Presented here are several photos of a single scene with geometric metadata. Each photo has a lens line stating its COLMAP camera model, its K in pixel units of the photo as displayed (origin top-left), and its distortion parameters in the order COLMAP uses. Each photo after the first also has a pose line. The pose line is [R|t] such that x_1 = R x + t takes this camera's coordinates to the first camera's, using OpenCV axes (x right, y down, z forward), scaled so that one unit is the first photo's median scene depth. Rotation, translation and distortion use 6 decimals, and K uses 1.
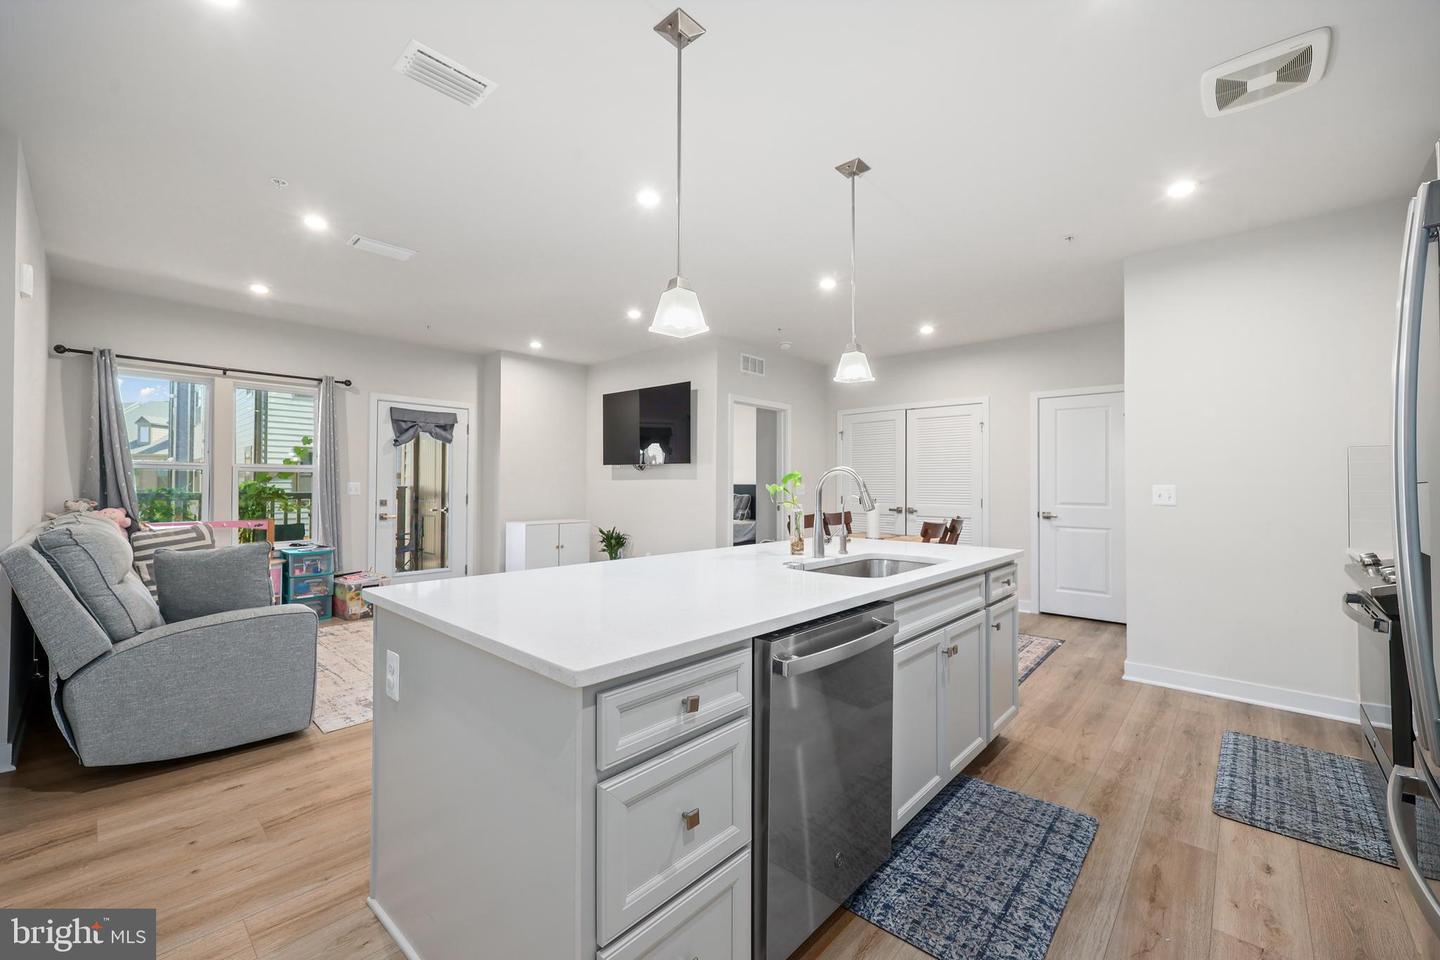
lens RADIAL K [[592.2, 0, 719.9], [0, 592.2, 476.4], [0, 0, 1]] dist [-0.001444, -0.000057]
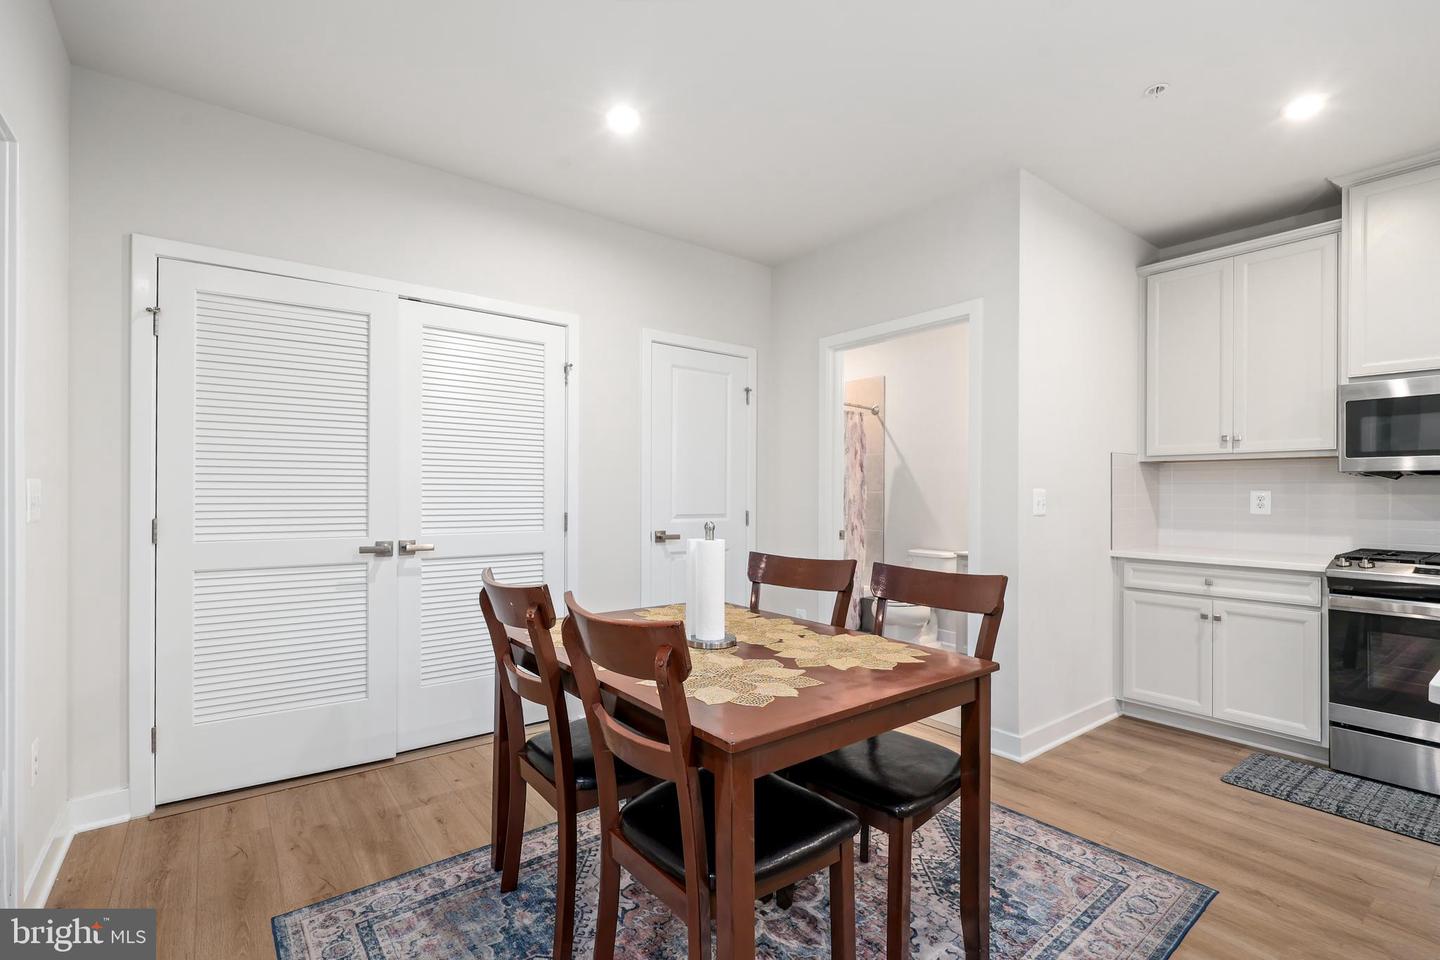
lens RADIAL K [[655.4, 0, 718.6], [0, 655.4, 489.2], [0, 0, 1]] dist [0.014815, -0.000242]
pose [[0.160934, 0.000493, 0.986965, -0.158863], [-0.019918, 0.999798, 0.002748, 0.021396], [-0.986764, -0.020101, 0.160912, 1.271532]]
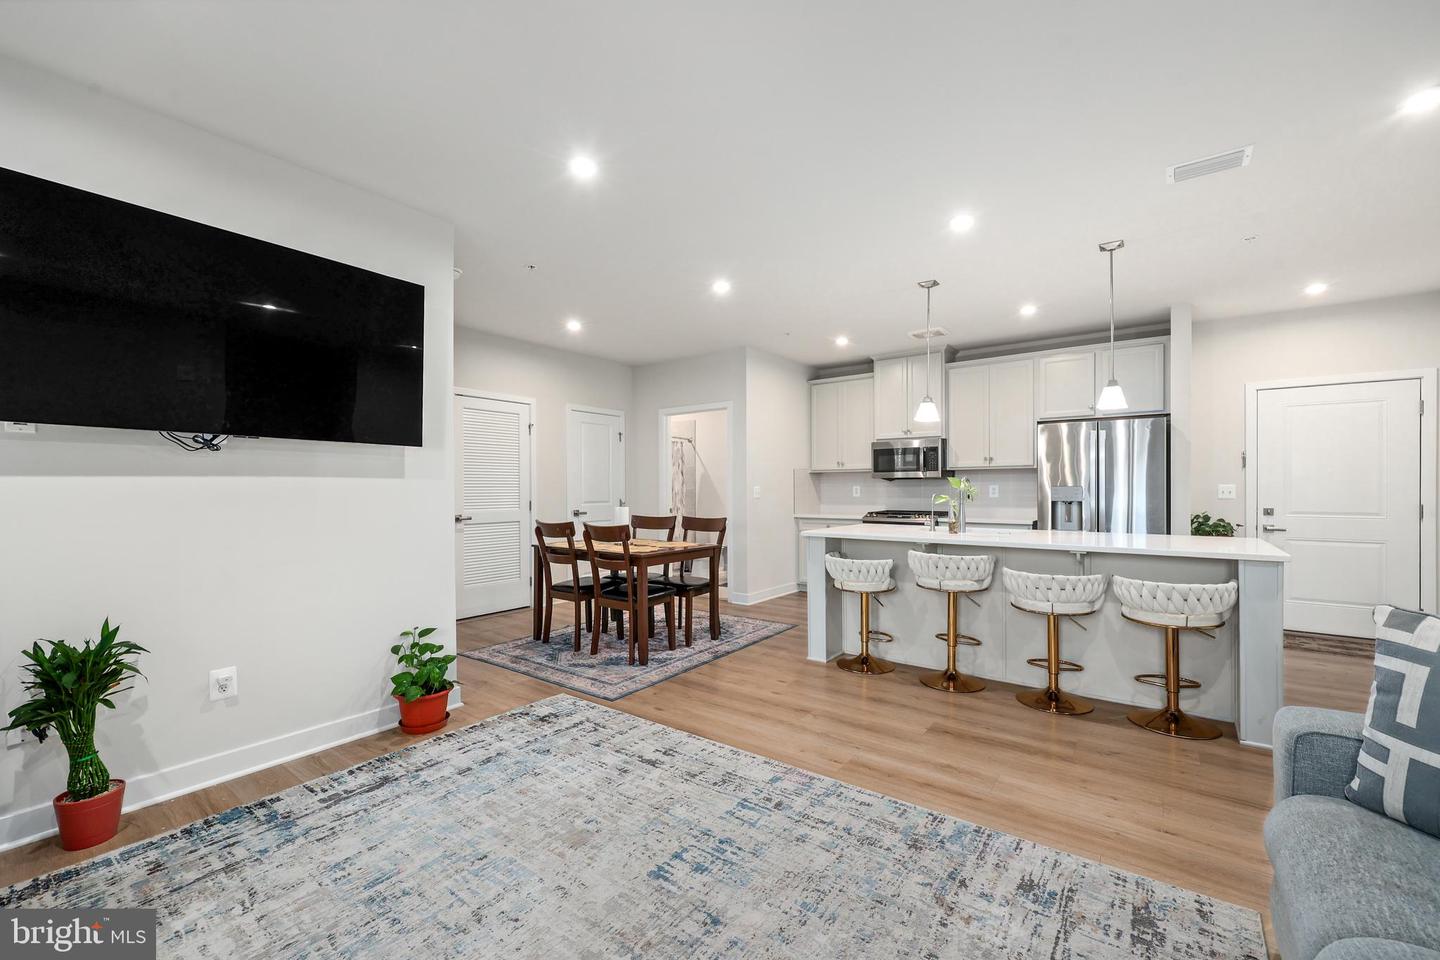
lens RADIAL K [[592.2, 0, 712.0], [0, 592.2, 486.0], [0, 0, 1]] dist [-0.001444, -0.000057]
pose [[-0.090598, -0.002427, 0.995885, -0.941371], [-0.011366, 0.999934, 0.001403, 0.013243], [-0.995823, -0.011192, -0.090620, 1.284824]]
